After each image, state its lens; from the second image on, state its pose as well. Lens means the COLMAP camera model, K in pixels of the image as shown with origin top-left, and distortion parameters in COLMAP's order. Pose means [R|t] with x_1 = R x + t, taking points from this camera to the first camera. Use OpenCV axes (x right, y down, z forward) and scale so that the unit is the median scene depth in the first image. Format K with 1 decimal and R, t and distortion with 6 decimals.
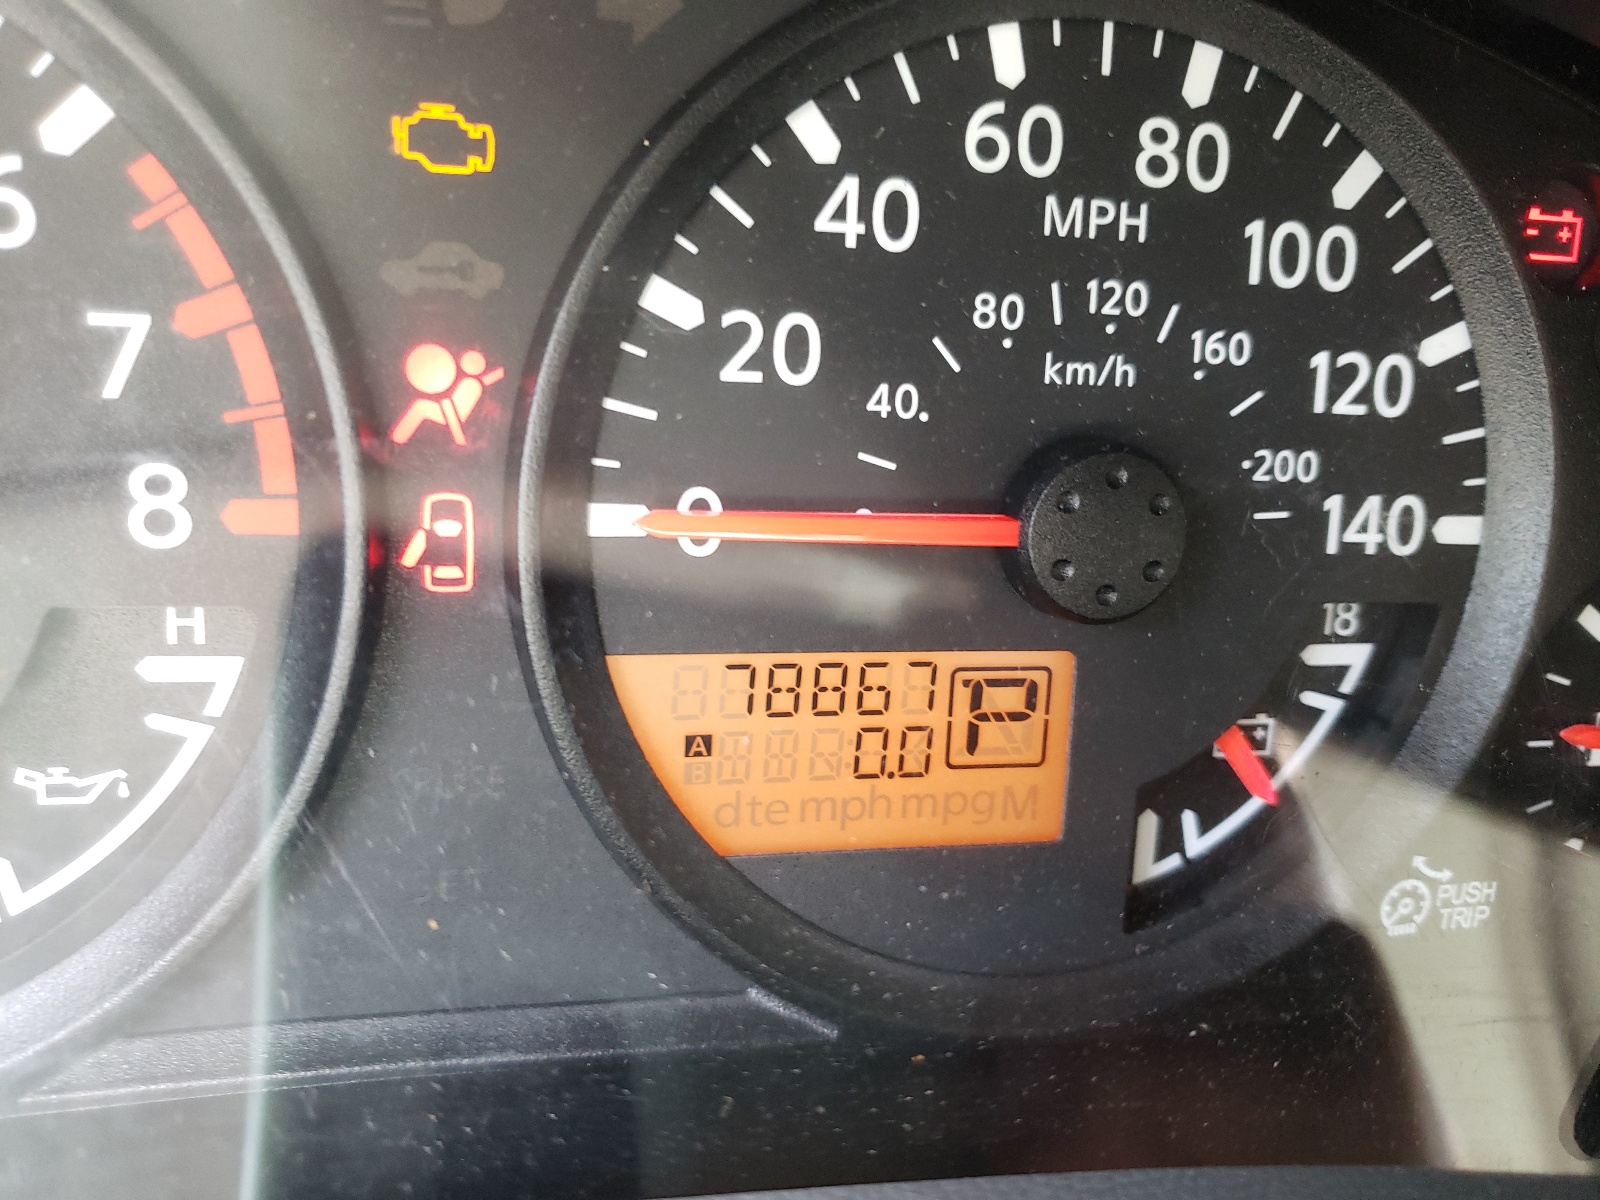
lens RADIAL K [[1211.0, 0, 803.7], [0, 1211.0, 600.7], [0, 0, 1]] dist [-0.003385, 0.004276]
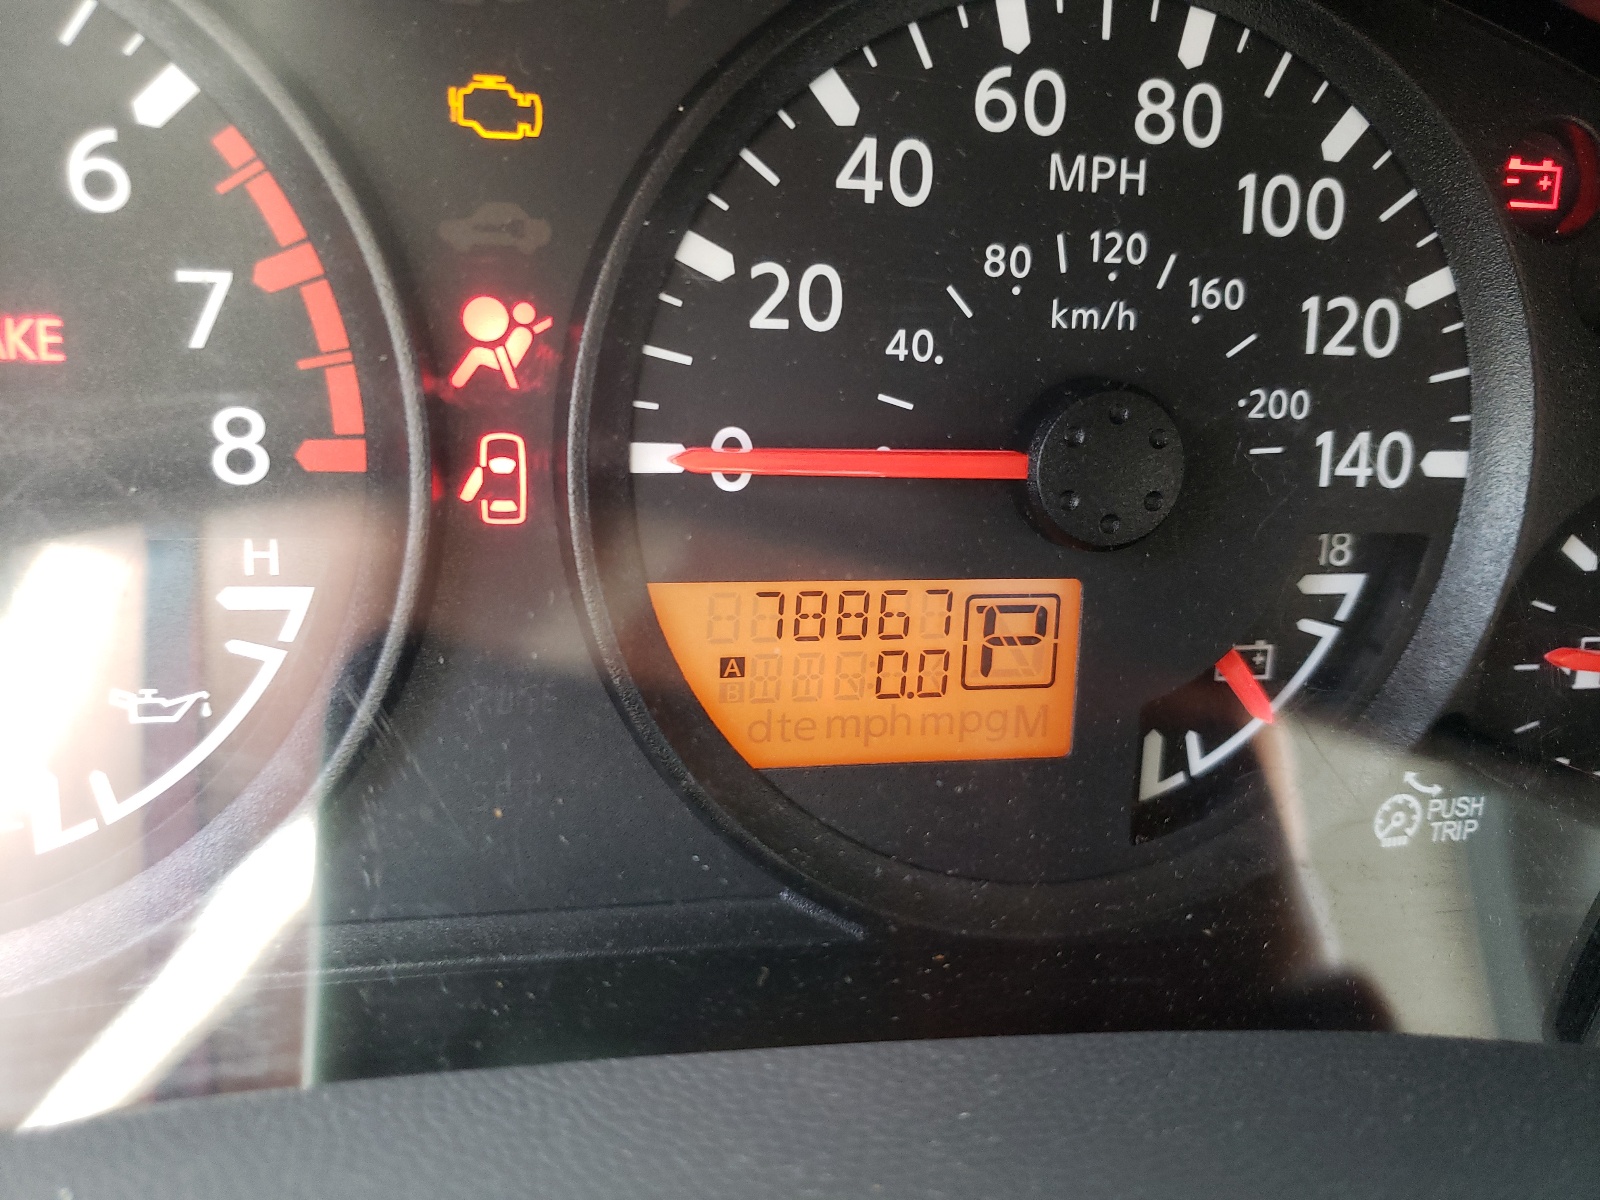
lens RADIAL K [[1259.6, 0, 800.0], [0, 1259.6, 600.0], [0, 0, 1]] dist [-0.003460, 0.013120]
pose [[0.999788, -0.007414, -0.019233, -0.004252], [0.007470, 0.999968, 0.002850, 0.057048], [0.019211, -0.002993, 0.999811, -0.122795]]
